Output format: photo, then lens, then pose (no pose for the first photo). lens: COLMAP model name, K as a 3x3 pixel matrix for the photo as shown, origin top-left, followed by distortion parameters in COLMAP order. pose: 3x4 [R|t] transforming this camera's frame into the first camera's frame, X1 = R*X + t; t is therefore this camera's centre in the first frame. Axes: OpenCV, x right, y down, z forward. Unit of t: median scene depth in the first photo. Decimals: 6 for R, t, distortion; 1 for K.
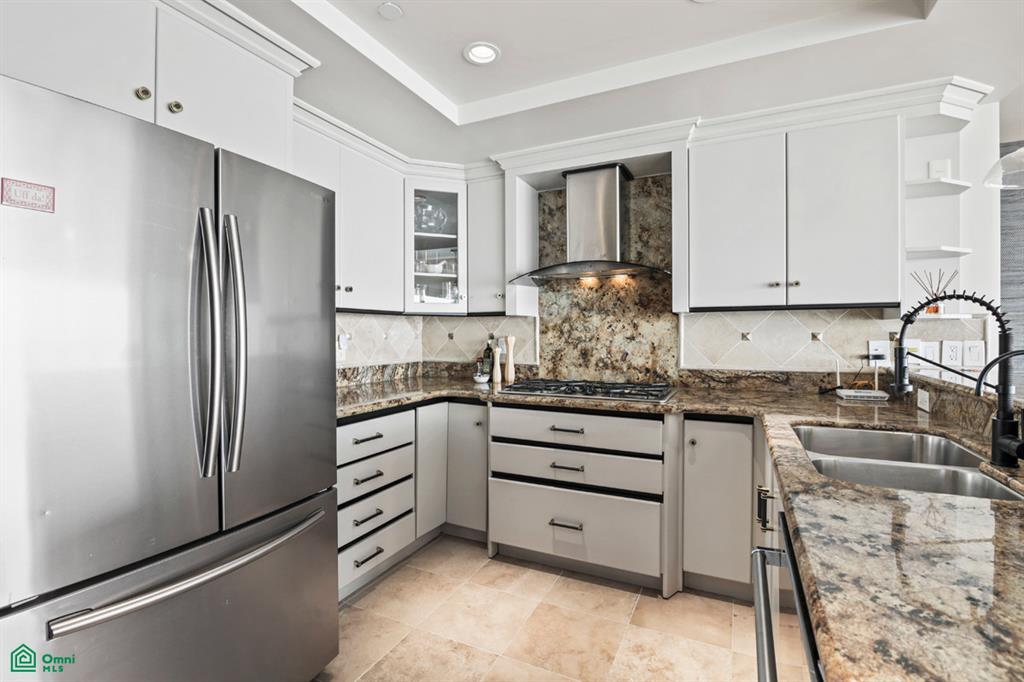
lens RADIAL K [[467.8, 0, 513.2], [0, 467.8, 336.8], [0, 0, 1]] dist [-0.018825, -0.000671]
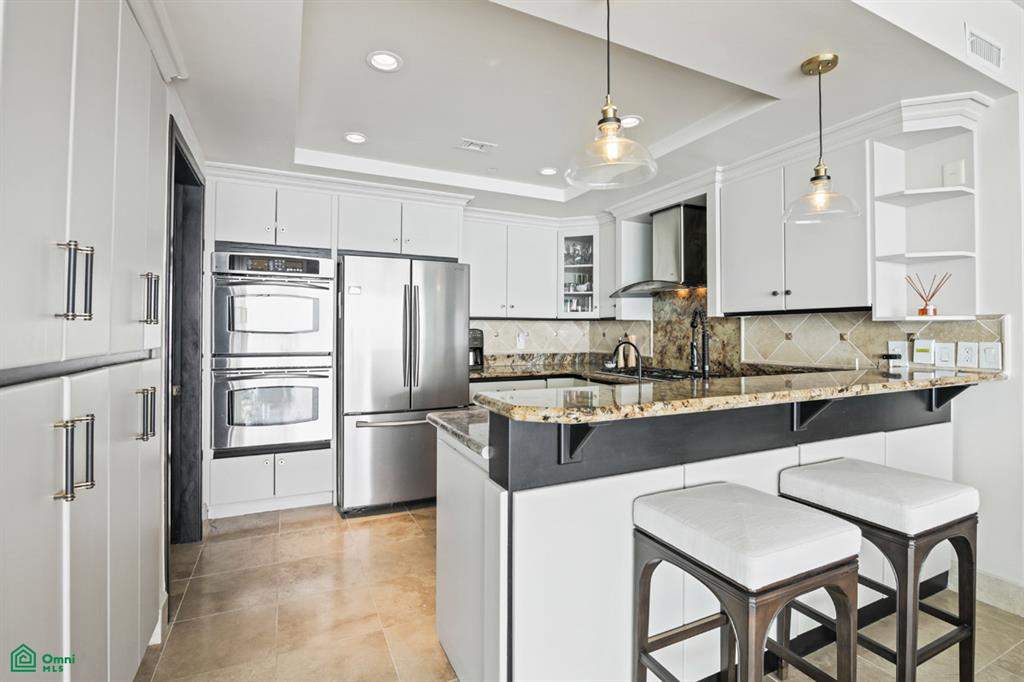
lens RADIAL K [[477.2, 0, 512.0], [0, 477.2, 341.0], [0, 0, 1]] dist [-0.003663, -0.001213]
pose [[0.782400, 0.014981, -0.622597, 0.641809], [-0.007961, 0.999870, 0.014055, -0.000376], [0.622726, -0.006040, 0.782417, -0.324190]]
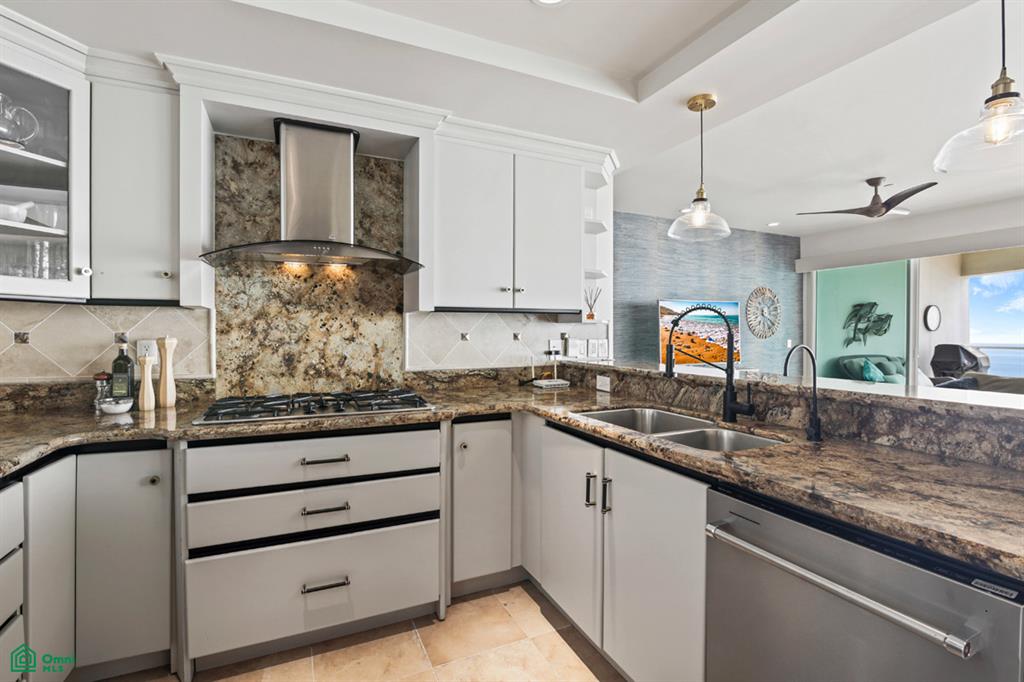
lens RADIAL K [[467.8, 0, 513.2], [0, 467.8, 336.8], [0, 0, 1]] dist [-0.018825, -0.000671]
pose [[0.629662, -0.003560, 0.776861, -0.228361], [0.003715, 0.999992, 0.001571, -0.001665], [-0.776860, 0.001897, 0.629670, 0.232465]]
